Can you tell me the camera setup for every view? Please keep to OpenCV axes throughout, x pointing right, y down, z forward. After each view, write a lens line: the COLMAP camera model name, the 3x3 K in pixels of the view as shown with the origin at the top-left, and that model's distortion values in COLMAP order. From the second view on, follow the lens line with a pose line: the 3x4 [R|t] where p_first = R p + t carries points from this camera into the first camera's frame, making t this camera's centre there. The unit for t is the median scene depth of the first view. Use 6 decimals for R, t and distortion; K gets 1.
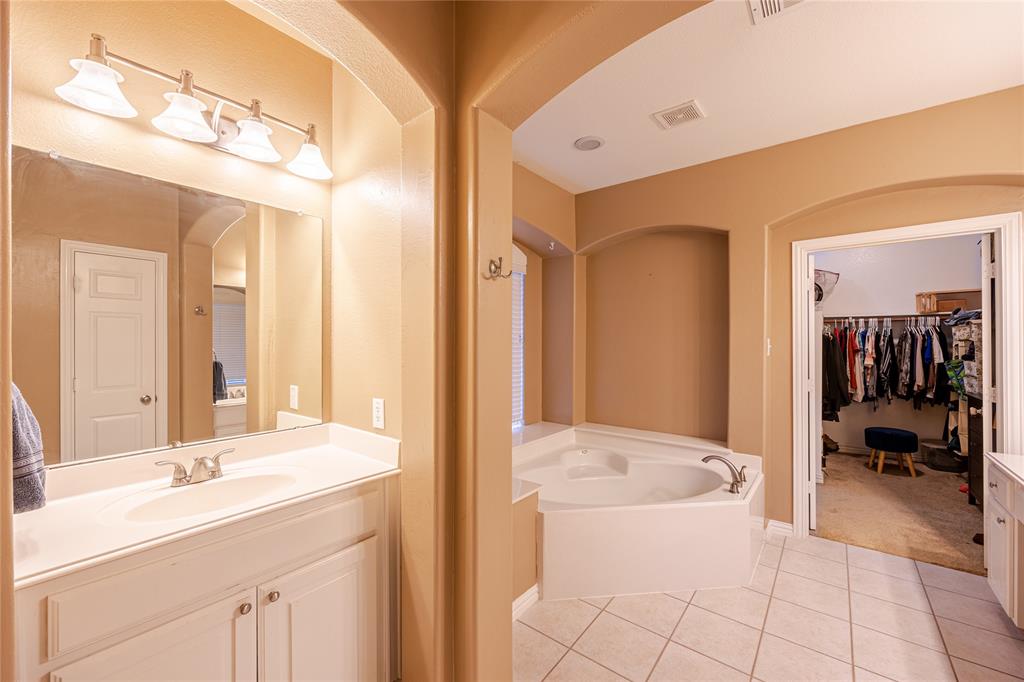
lens RADIAL K [[410.8, 0, 512.0], [0, 410.8, 341.0], [0, 0, 1]] dist [-0.000813, 0.000071]
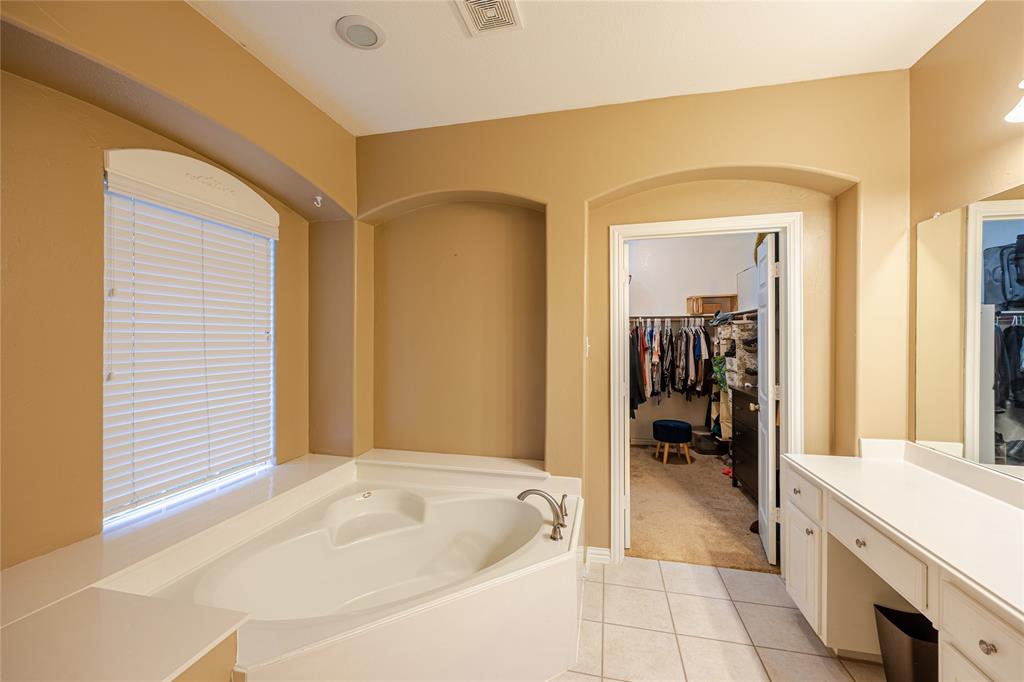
lens RADIAL K [[410.8, 0, 512.0], [0, 410.8, 341.0], [0, 0, 1]] dist [-0.000813, 0.000071]
pose [[0.905529, -0.001492, 0.424281, 0.095072], [0.000038, 0.999994, 0.003436, 0.000087], [-0.424284, -0.003095, 0.905524, 0.229275]]
